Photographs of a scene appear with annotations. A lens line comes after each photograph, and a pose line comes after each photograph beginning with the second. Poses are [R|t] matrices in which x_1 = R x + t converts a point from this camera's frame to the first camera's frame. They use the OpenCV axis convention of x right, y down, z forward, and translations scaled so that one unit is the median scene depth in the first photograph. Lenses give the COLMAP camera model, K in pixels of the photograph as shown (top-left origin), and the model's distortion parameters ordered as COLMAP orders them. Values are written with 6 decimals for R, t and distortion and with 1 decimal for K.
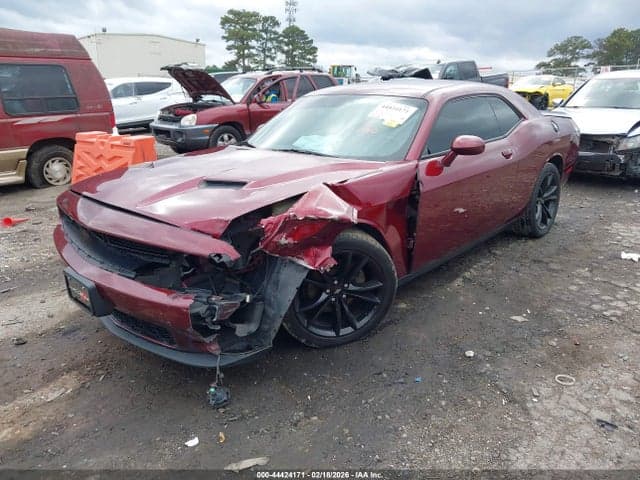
lens RADIAL K [[500.2, 0, 322.6], [0, 500.2, 240.5], [0, 0, 1]] dist [-0.000274, 0.001011]
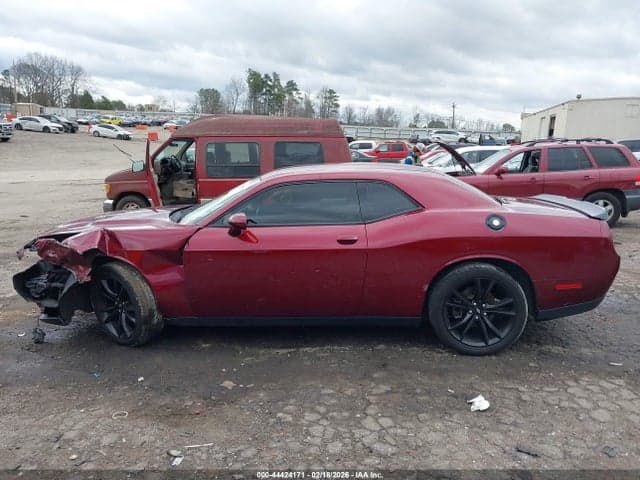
lens RADIAL K [[500.7, 0, 324.7], [0, 500.7, 242.9], [0, 0, 1]] dist [0.010300, -0.010962]
pose [[0.634030, 0.152695, -0.758084, 0.413772], [-0.238585, 0.971114, -0.003939, -0.058435], [0.735584, 0.183365, 0.652145, 0.127764]]
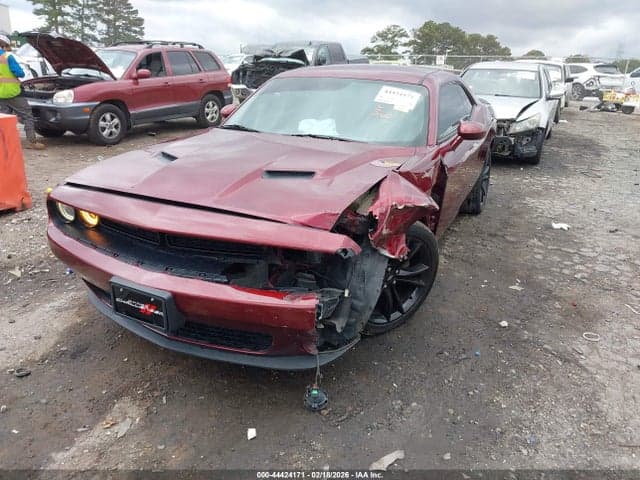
lens RADIAL K [[499.9, 0, 320.0], [0, 499.9, 240.0], [0, 0, 1]] dist [0.002810, -0.006917]
pose [[0.950966, -0.063637, 0.302679, -0.113355], [0.052179, 0.997587, 0.045799, -0.007682], [-0.304863, -0.027759, 0.951991, 0.024354]]
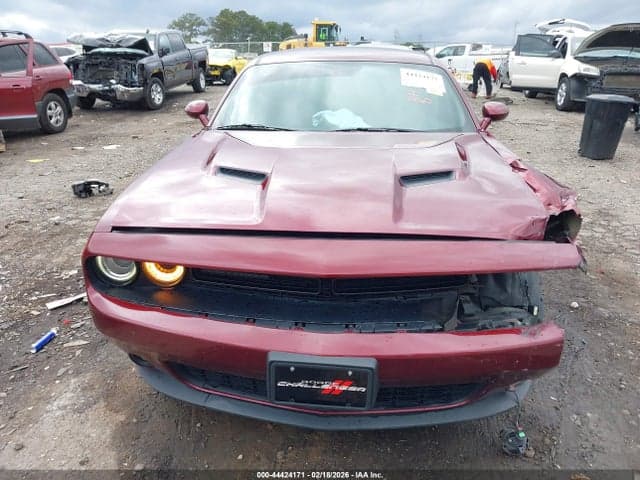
lens RADIAL K [[500.6, 0, 316.2], [0, 500.6, 240.5], [0, 0, 1]] dist [0.005012, -0.001823]
pose [[0.779160, -0.205579, 0.592154, -0.207493], [0.179151, 0.978318, 0.103916, -0.033277], [-0.600678, 0.025118, 0.799096, 0.131327]]
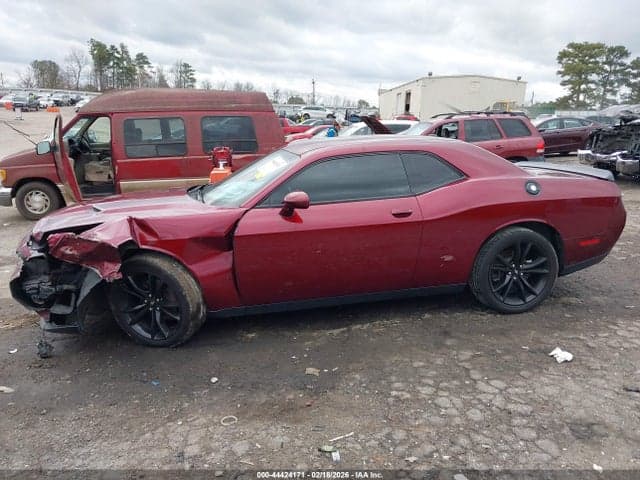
lens RADIAL K [[500.7, 0, 324.7], [0, 500.7, 242.9], [0, 0, 1]] dist [0.010300, -0.010962]
pose [[0.817216, 0.130738, -0.561306, 0.304945], [-0.166920, 0.985879, -0.013393, -0.029460], [0.551629, 0.104638, 0.827500, 0.046837]]
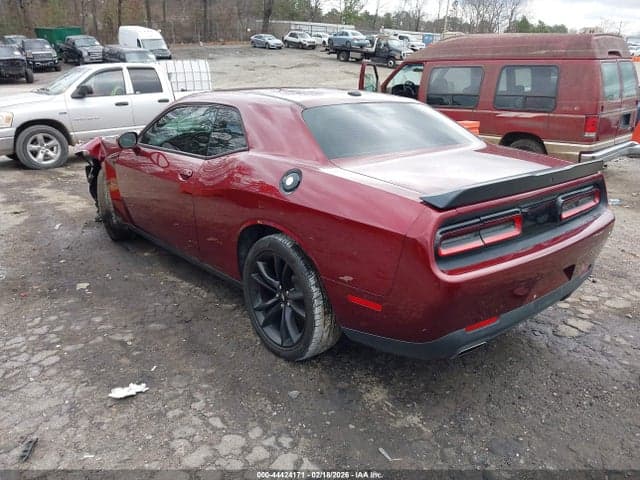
lens RADIAL K [[500.7, 0, 324.7], [0, 500.7, 242.9], [0, 0, 1]] dist [0.010300, -0.010962]
pose [[-0.100876, 0.325679, -0.940084, 0.457060], [-0.313691, 0.886295, 0.340705, -0.167633], [0.944152, 0.329265, 0.012756, 0.480273]]
